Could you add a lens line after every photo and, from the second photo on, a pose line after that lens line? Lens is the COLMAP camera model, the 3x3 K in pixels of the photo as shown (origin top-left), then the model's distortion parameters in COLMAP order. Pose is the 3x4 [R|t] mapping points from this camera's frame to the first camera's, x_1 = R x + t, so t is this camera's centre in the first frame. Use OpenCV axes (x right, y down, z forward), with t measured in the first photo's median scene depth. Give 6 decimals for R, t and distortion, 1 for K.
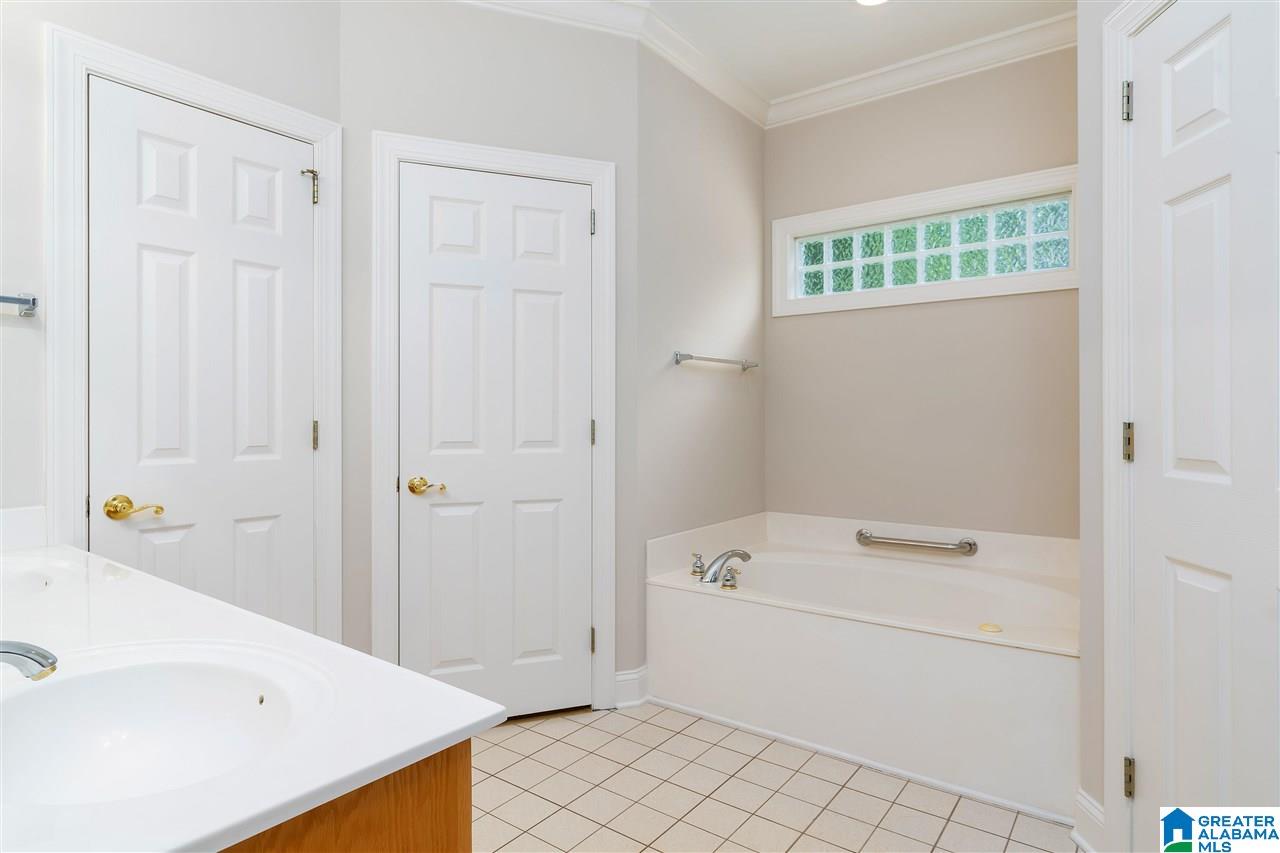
lens RADIAL K [[709.3, 0, 641.1], [0, 709.3, 417.4], [0, 0, 1]] dist [0.000892, 0.000240]
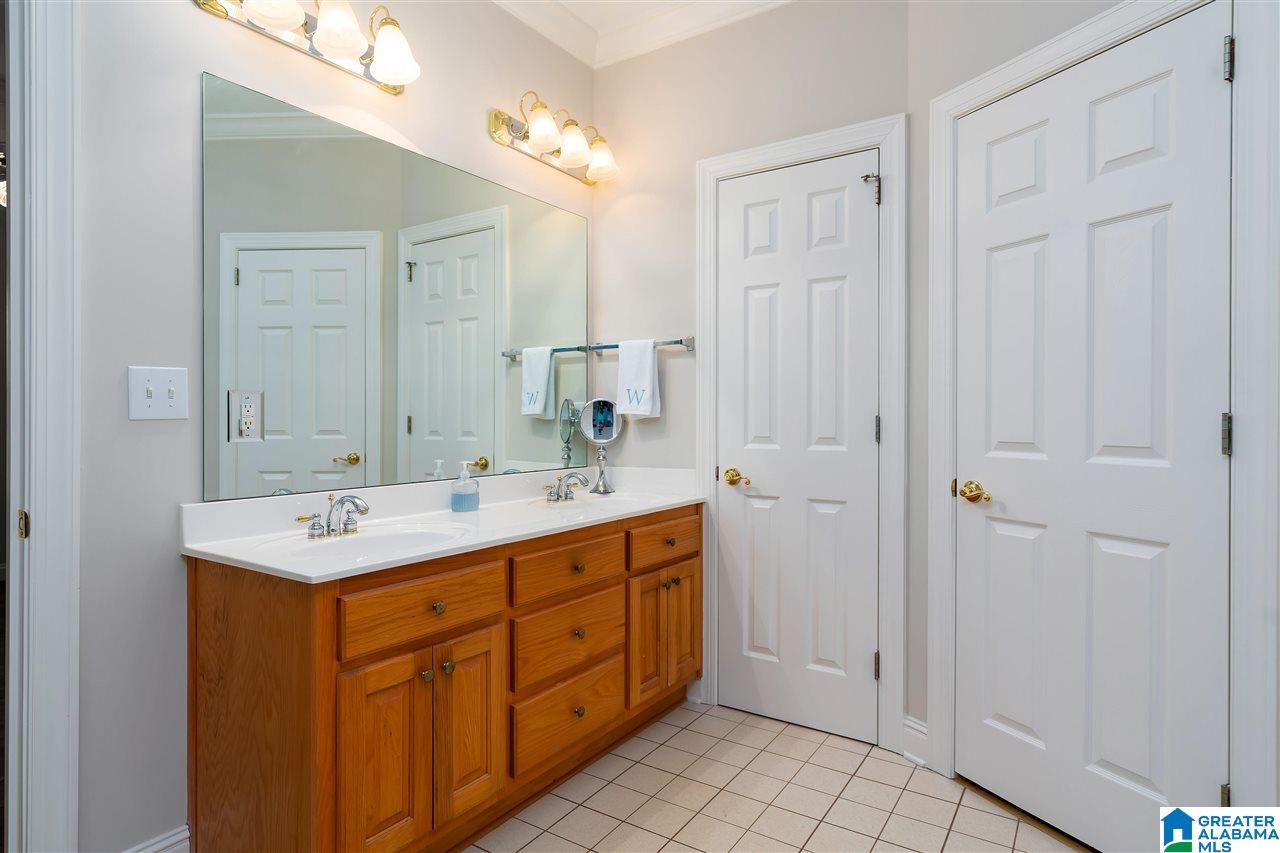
lens RADIAL K [[697.5, 0, 640.0], [0, 697.5, 426.5], [0, 0, 1]] dist [-0.000074, 0.000095]
pose [[0.061024, 0.009909, -0.998087, 0.541558], [-0.000534, 0.999951, 0.009895, 0.010670], [0.998136, -0.000070, 0.061026, 0.607739]]
